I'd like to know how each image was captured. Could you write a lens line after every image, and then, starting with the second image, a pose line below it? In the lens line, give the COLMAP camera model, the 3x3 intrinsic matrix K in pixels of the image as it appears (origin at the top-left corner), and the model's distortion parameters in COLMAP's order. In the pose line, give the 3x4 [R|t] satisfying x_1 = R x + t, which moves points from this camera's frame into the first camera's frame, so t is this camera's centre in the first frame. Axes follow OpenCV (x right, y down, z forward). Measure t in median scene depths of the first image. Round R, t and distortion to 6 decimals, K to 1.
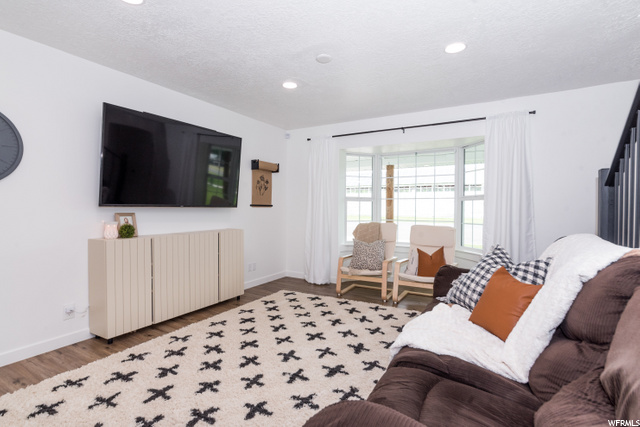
lens RADIAL K [[299.4, 0, 320.0], [0, 299.4, 213.5], [0, 0, 1]] dist [0.001571, -0.000070]
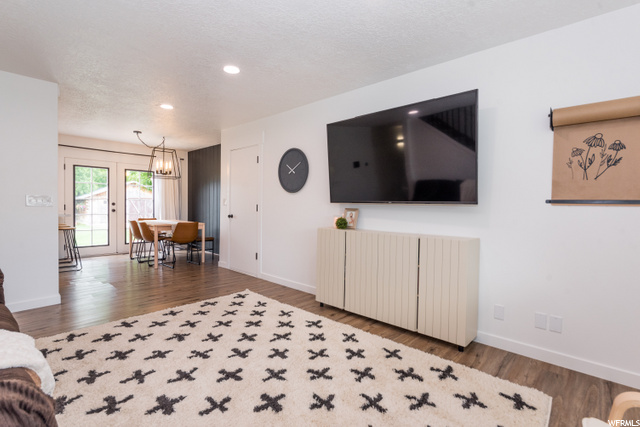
lens RADIAL K [[299.4, 0, 320.0], [0, 299.4, 213.5], [0, 0, 1]] dist [0.001571, -0.000070]
pose [[-0.192412, 0.017615, -0.981156, 0.481519], [-0.040861, 0.998828, 0.025946, -0.006600], [0.980463, 0.045083, -0.191467, 1.004826]]
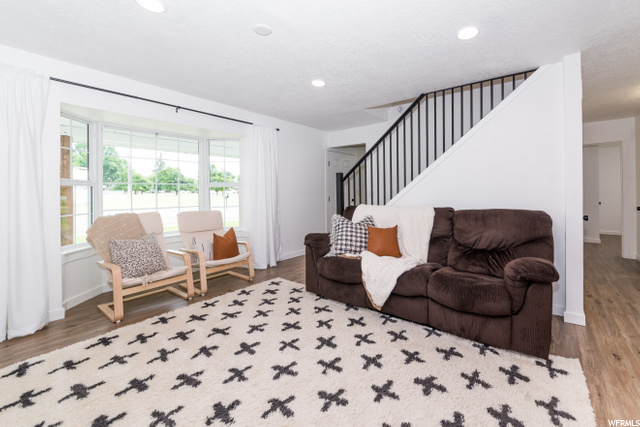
lens RADIAL K [[276.5, 0, 319.7], [0, 276.5, 190.6], [0, 0, 1]] dist [-0.001264, -0.000187]
pose [[0.149873, 0.002382, 0.988702, -0.619032], [0.025112, 0.999665, -0.006215, -0.015801], [-0.988386, 0.025760, 0.149763, 0.558420]]
